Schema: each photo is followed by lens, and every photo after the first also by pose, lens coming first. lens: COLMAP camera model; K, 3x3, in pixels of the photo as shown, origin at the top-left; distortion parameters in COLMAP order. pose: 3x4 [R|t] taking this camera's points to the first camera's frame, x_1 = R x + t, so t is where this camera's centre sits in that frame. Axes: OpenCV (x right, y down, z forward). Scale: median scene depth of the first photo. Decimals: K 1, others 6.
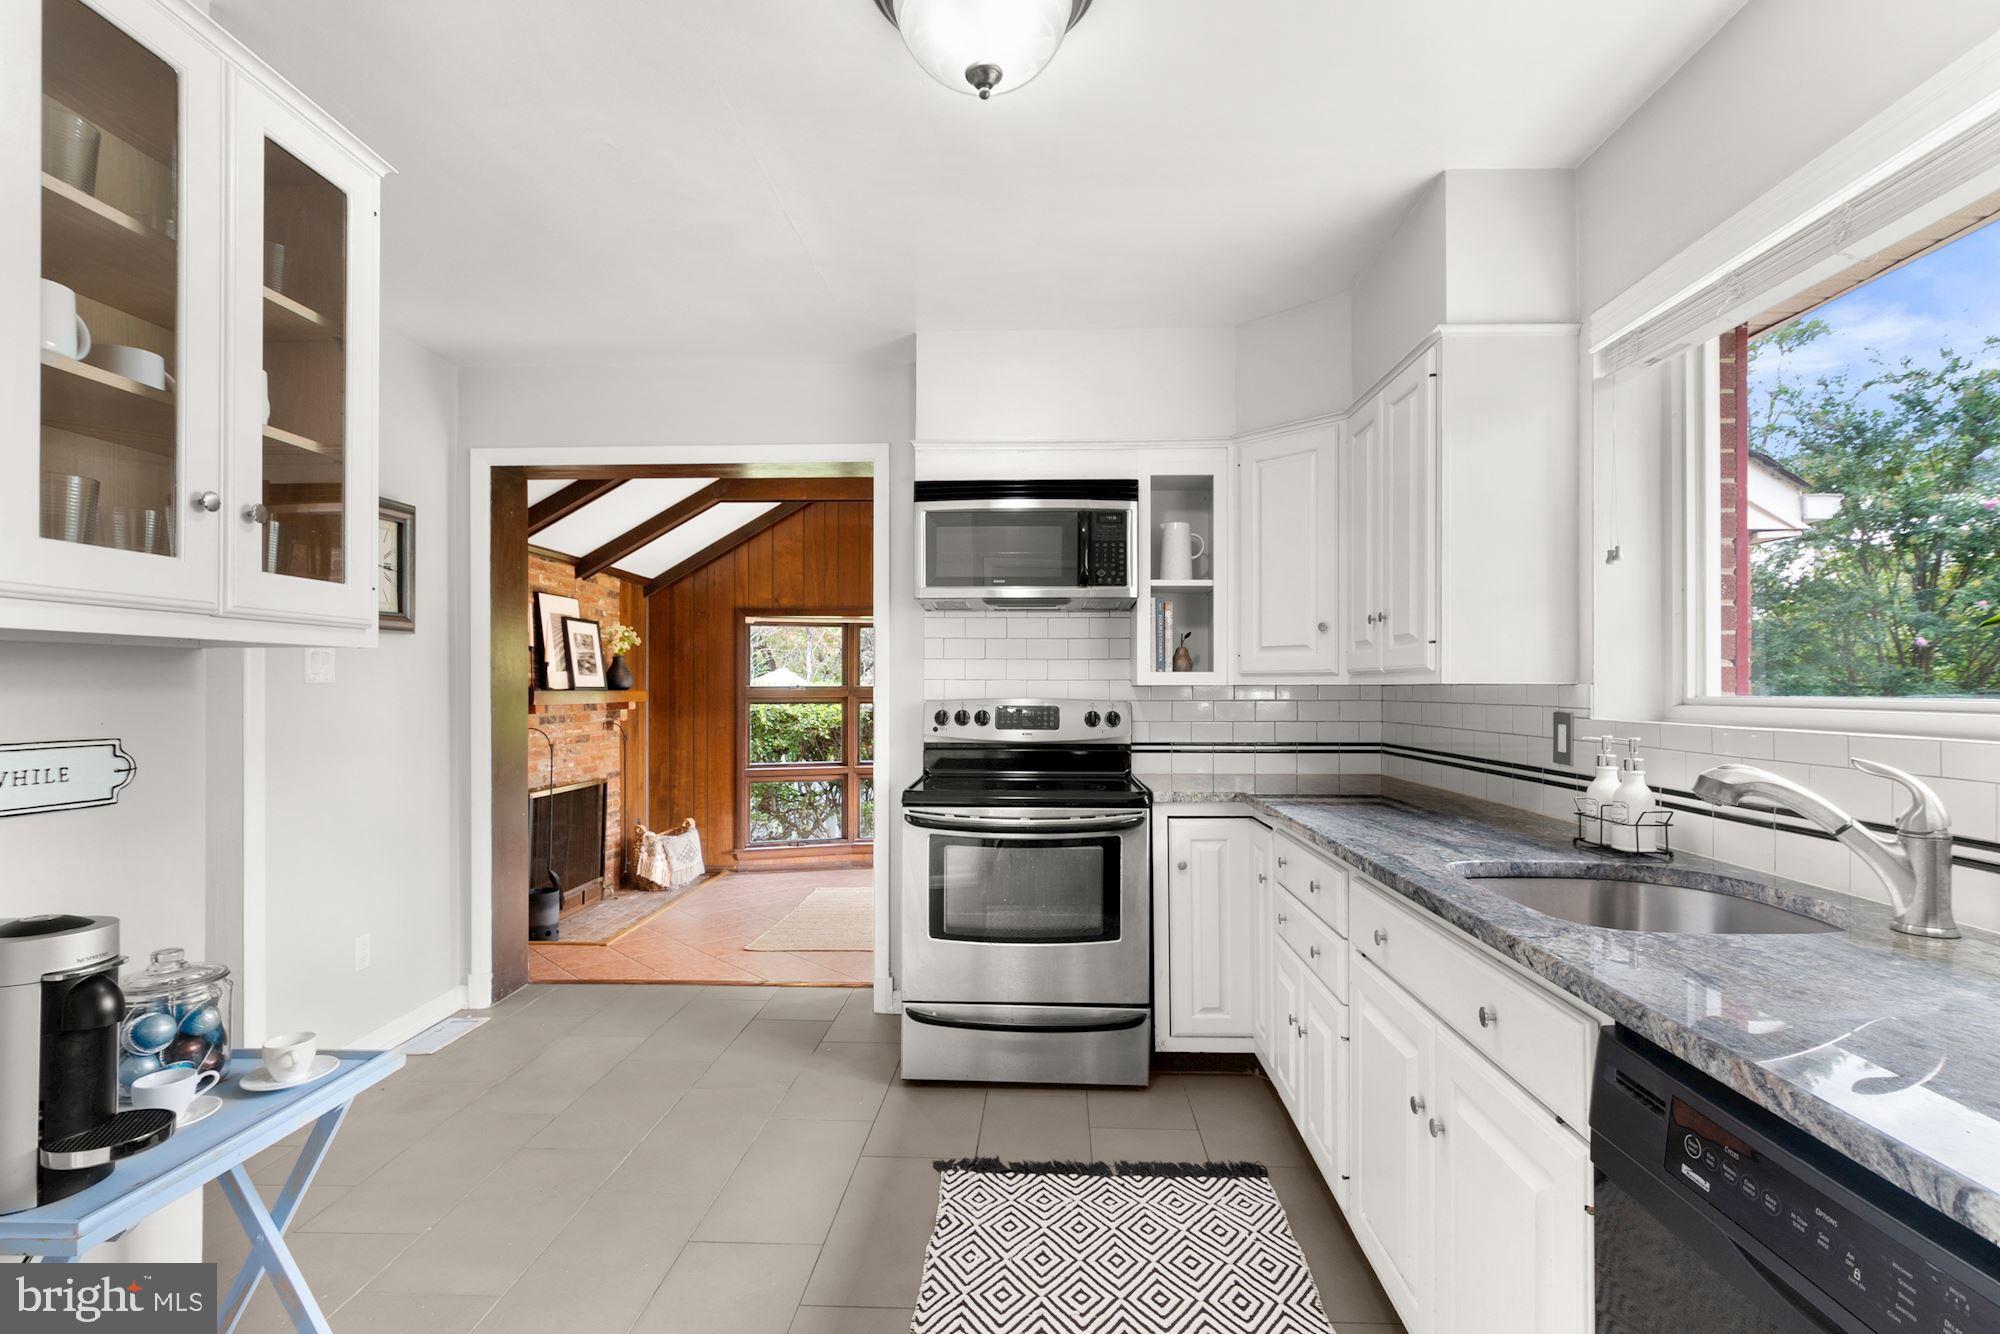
lens RADIAL K [[976.4, 0, 995.6], [0, 976.4, 704.3], [0, 0, 1]] dist [-0.002033, -0.000593]
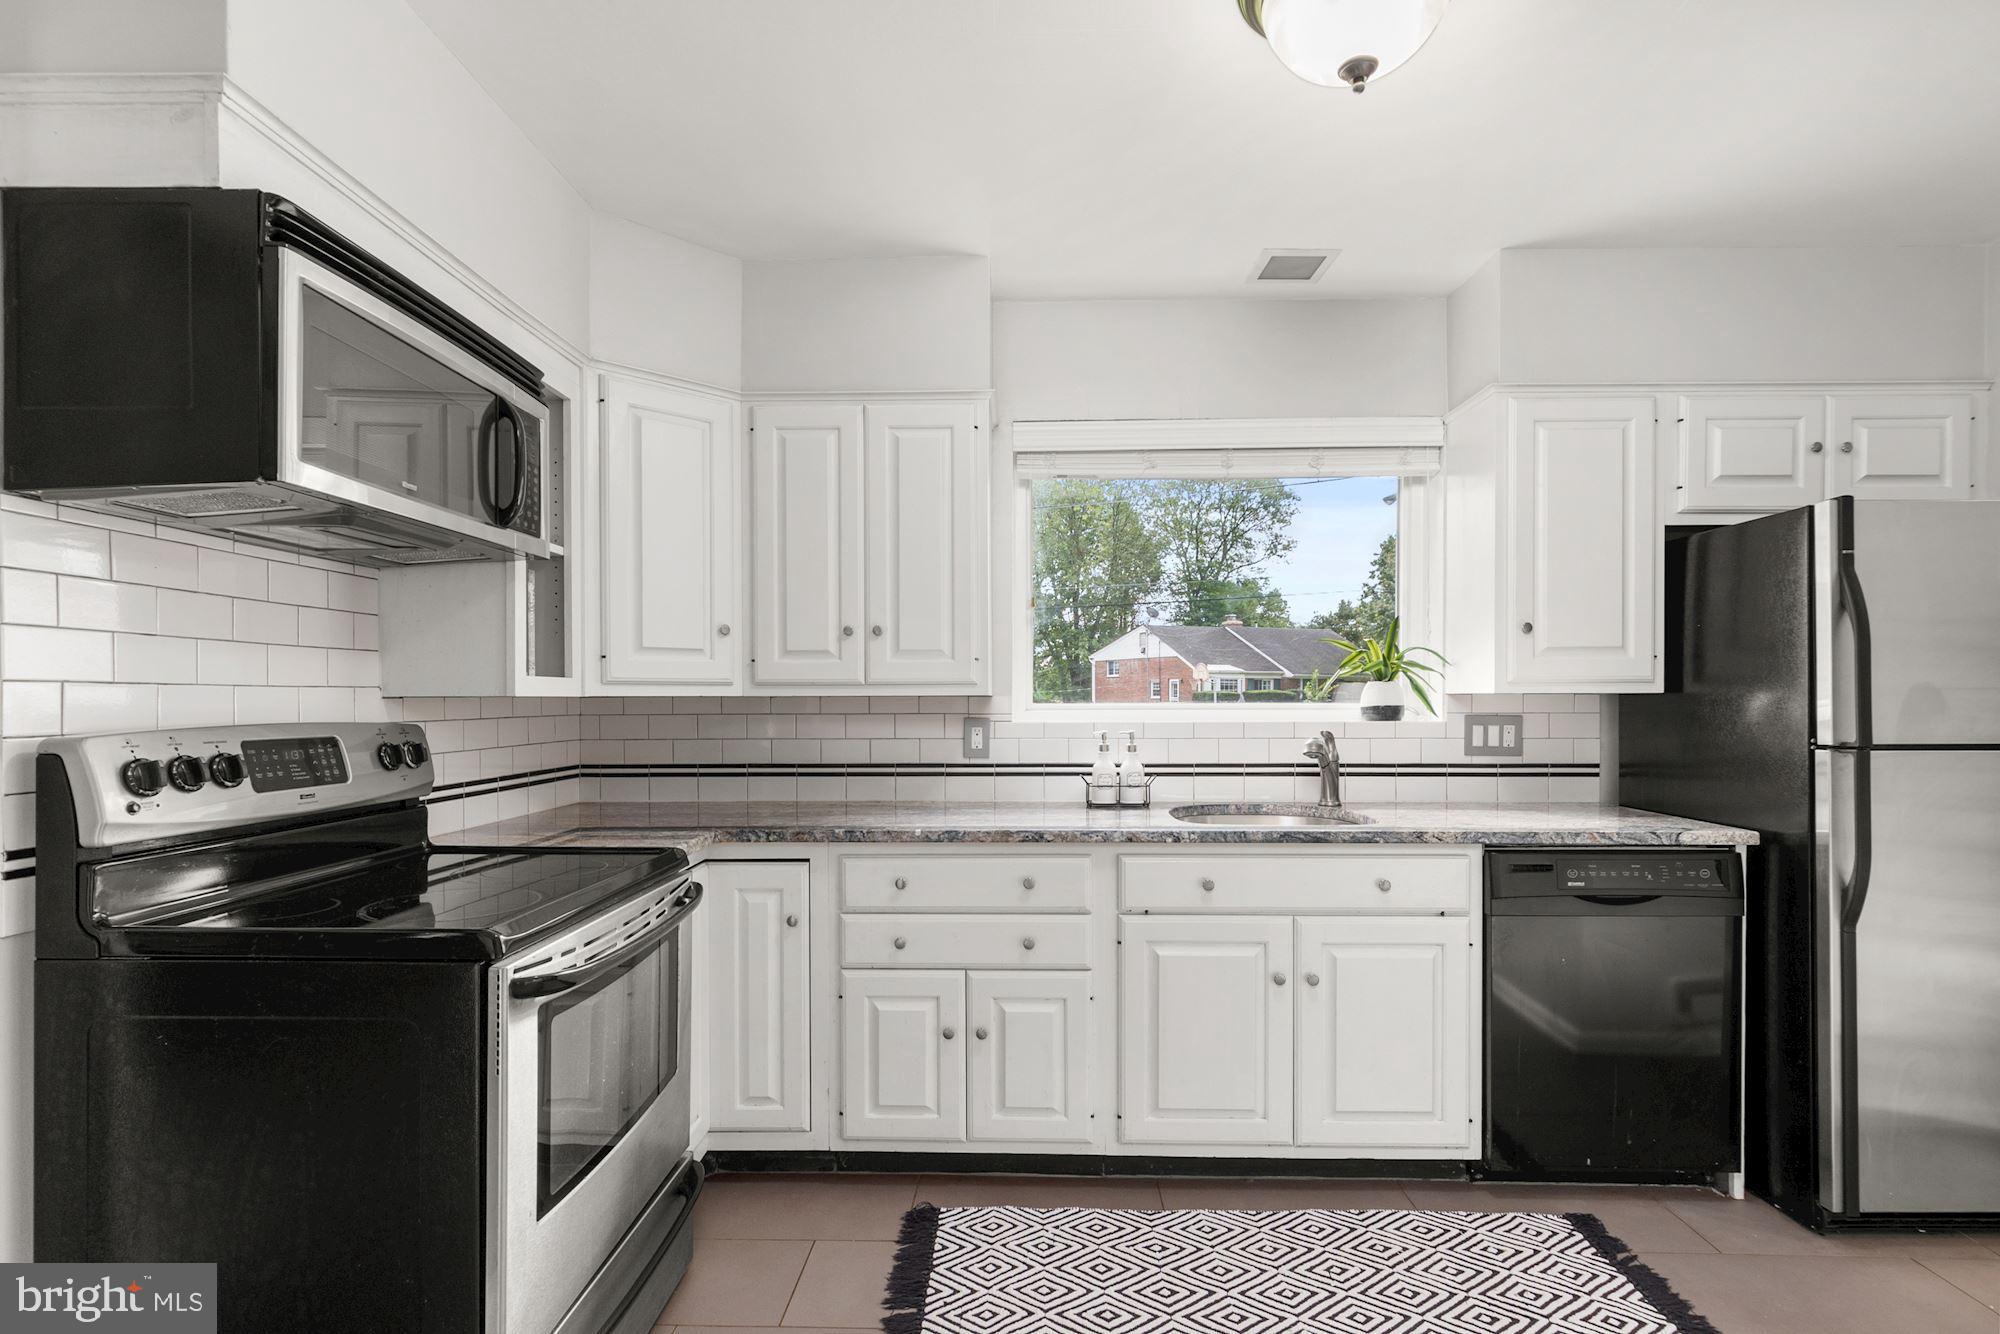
lens RADIAL K [[976.4, 0, 995.6], [0, 976.4, 704.3], [0, 0, 1]] dist [-0.002033, -0.000593]
pose [[-0.037329, -0.005942, 0.999285, -0.548168], [0.020720, 0.999763, 0.006718, -0.013700], [-0.999088, 0.020956, -0.037197, 0.790193]]
